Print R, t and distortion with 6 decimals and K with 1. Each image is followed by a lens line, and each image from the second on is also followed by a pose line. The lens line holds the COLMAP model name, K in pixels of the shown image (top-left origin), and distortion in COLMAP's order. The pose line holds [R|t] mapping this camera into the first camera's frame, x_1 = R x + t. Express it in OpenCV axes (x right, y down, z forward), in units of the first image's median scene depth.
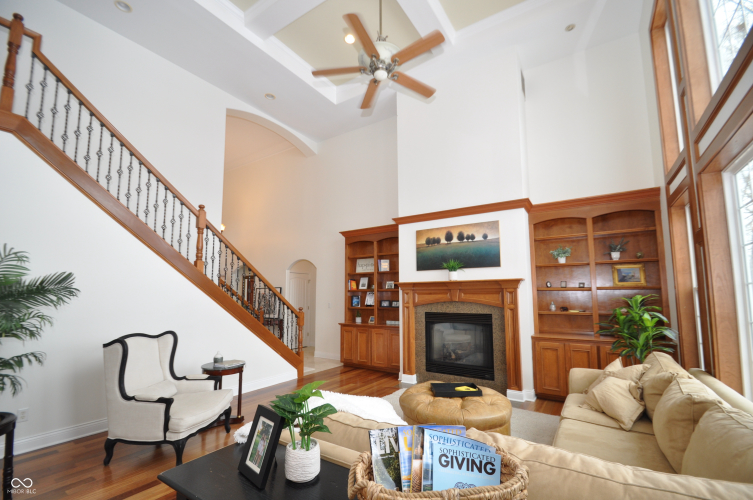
lens RADIAL K [[330.2, 0, 375.9], [0, 330.2, 262.0], [0, 0, 1]] dist [0.009480, -0.014366]
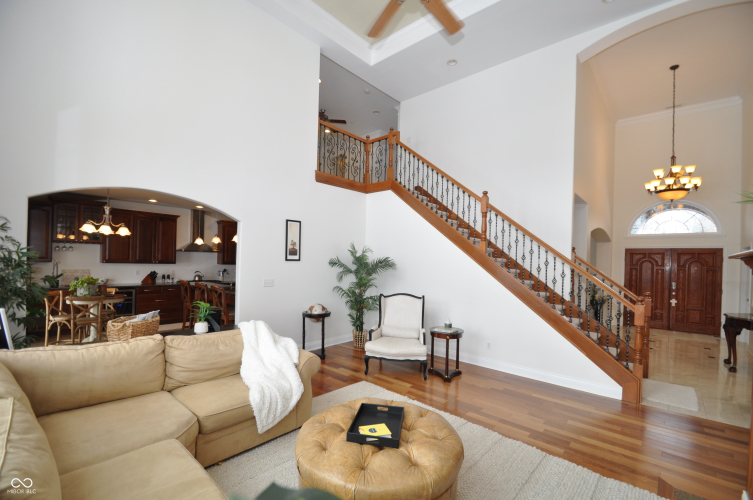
lens RADIAL K [[330.2, 0, 375.9], [0, 330.2, 262.0], [0, 0, 1]] dist [0.009480, -0.014366]
pose [[-0.148547, 0.003968, -0.988897, 0.536618], [0.075151, 0.997146, -0.007288, 0.039220], [0.986046, -0.075400, -0.148421, 0.666298]]
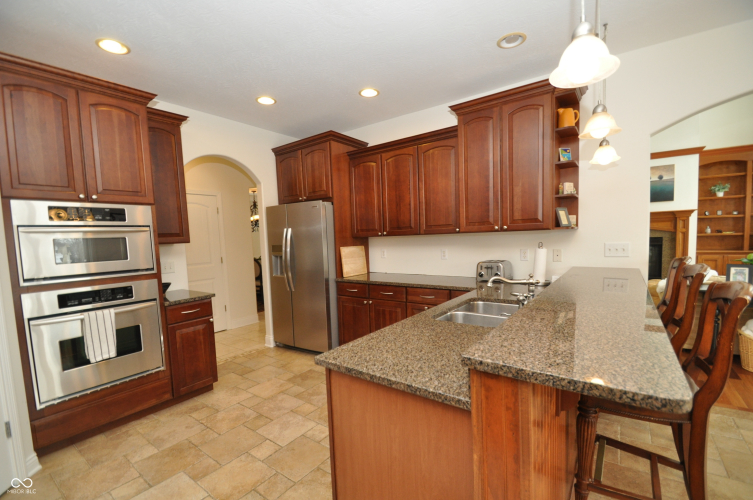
lens RADIAL K [[330.2, 0, 375.9], [0, 330.2, 262.0], [0, 0, 1]] dist [0.009480, -0.014366]
pose [[0.998170, -0.030750, -0.052071, -0.672569], [0.039640, 0.982980, 0.179386, -0.025808], [0.045669, -0.181121, 0.982400, -0.346619]]
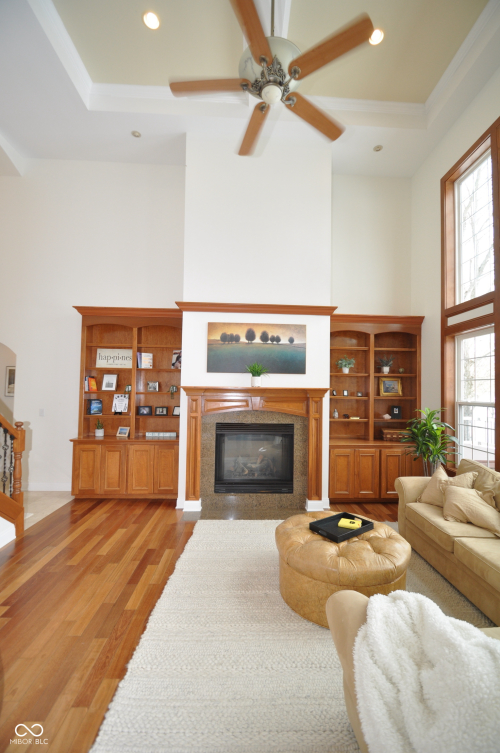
lens RADIAL K [[330.2, 0, 263.4], [0, 330.2, 377.8], [0, 0, 1]] dist [0.009480, -0.014366]
pose [[0.802383, 0.038206, 0.595585, -0.258613], [-0.080328, 0.995782, 0.044342, -0.007392], [-0.591378, -0.083421, 0.802068, 0.280095]]
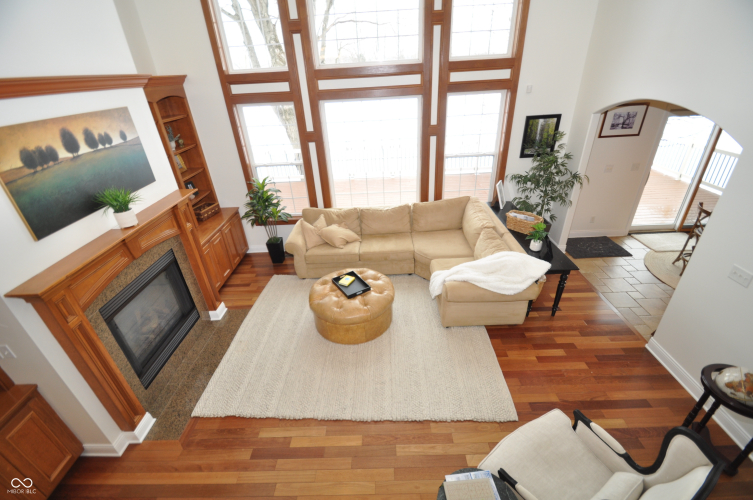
lens RADIAL K [[330.2, 0, 375.9], [0, 330.2, 262.0], [0, 0, 1]] dist [0.009480, -0.014366]
pose [[-0.547704, -0.392483, 0.738903, -0.411794], [-0.033989, 0.892853, 0.449063, -0.146101], [-0.835982, 0.220839, -0.502359, 0.906341]]
